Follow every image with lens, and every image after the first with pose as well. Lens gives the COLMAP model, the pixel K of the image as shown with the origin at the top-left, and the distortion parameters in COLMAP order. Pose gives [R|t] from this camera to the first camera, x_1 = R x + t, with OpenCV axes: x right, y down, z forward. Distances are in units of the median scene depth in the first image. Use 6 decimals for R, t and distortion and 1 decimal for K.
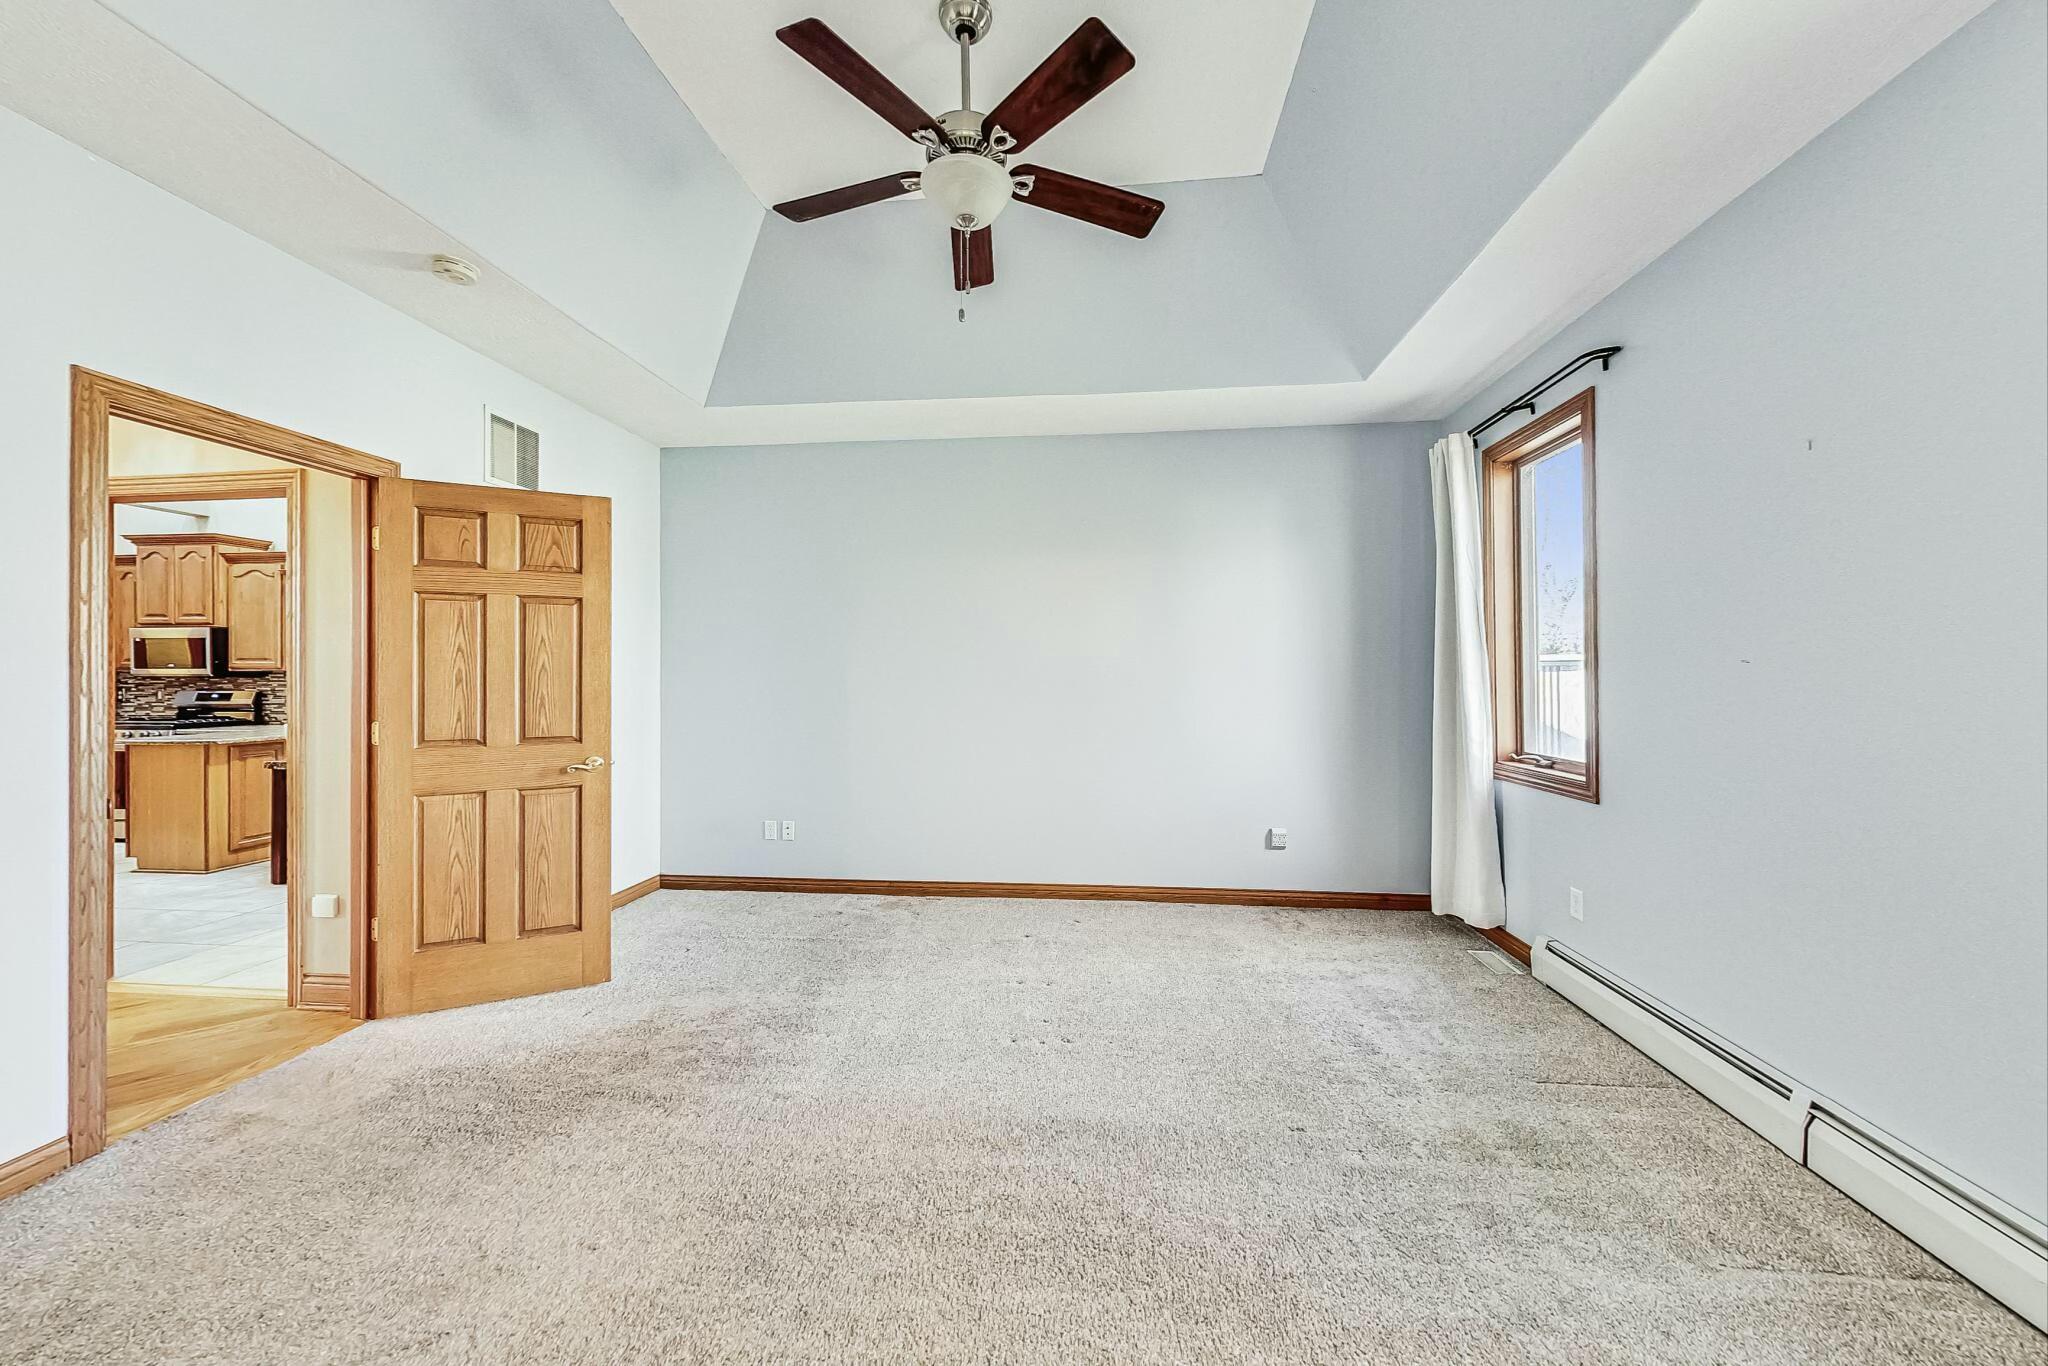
lens RADIAL K [[735.1, 0, 1022.8], [0, 735.1, 674.4], [0, 0, 1]] dist [0.000498, -0.000052]
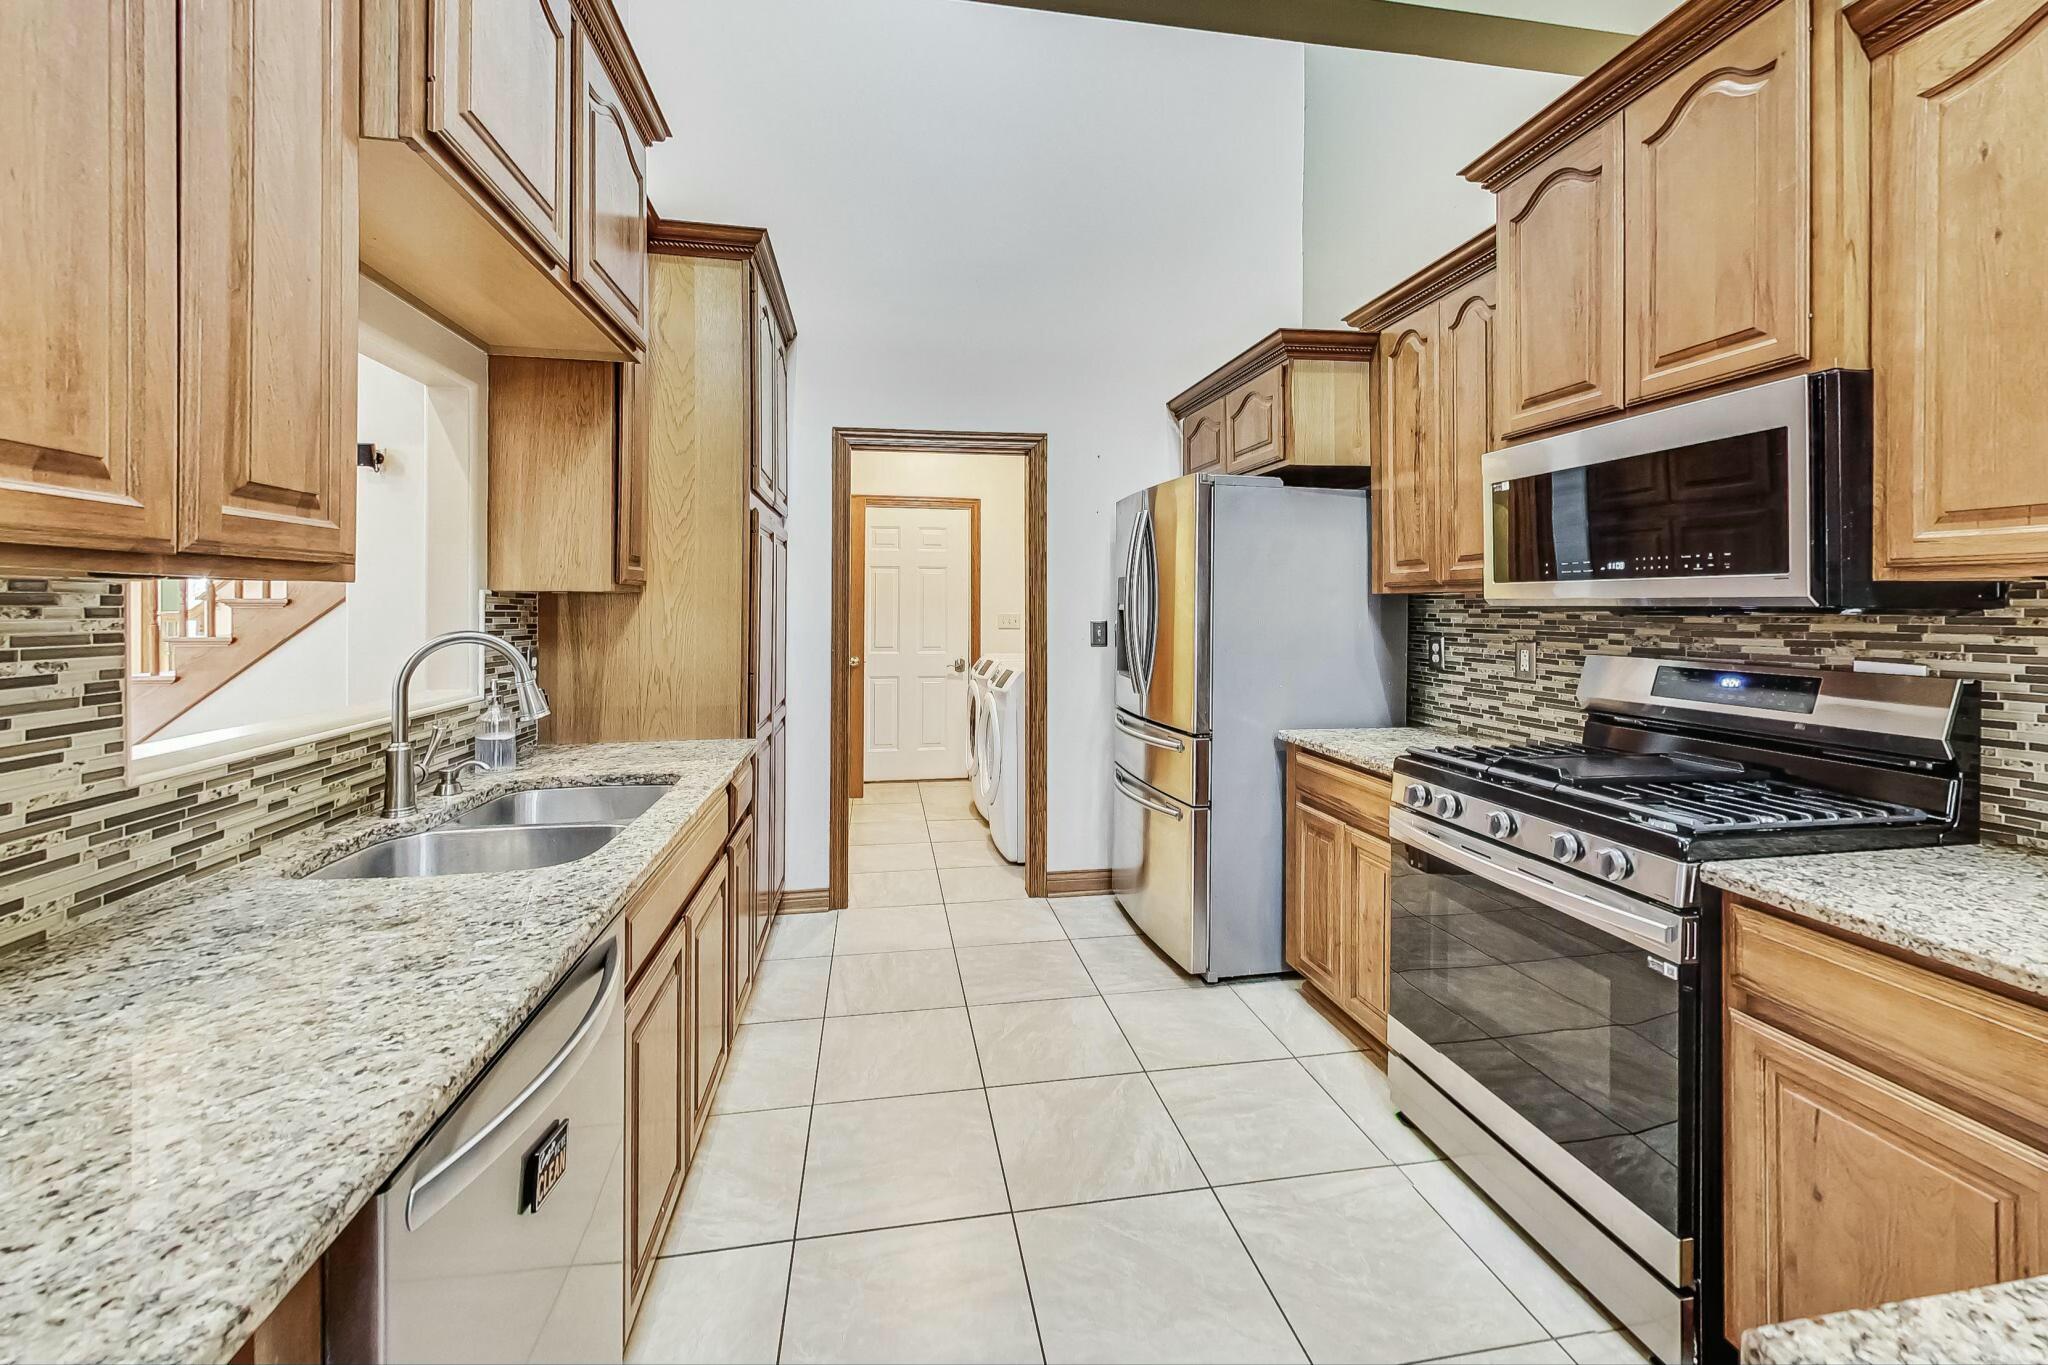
lens RADIAL K [[800.0, 0, 1011.9], [0, 800.0, 610.6], [0, 0, 1]] dist [0.000879, -0.000009]
pose [[0.260992, 0.007123, -0.965315, -0.929091], [0.003320, 0.999960, 0.008277, 0.000546], [0.965335, -0.005365, 0.260958, 0.710937]]
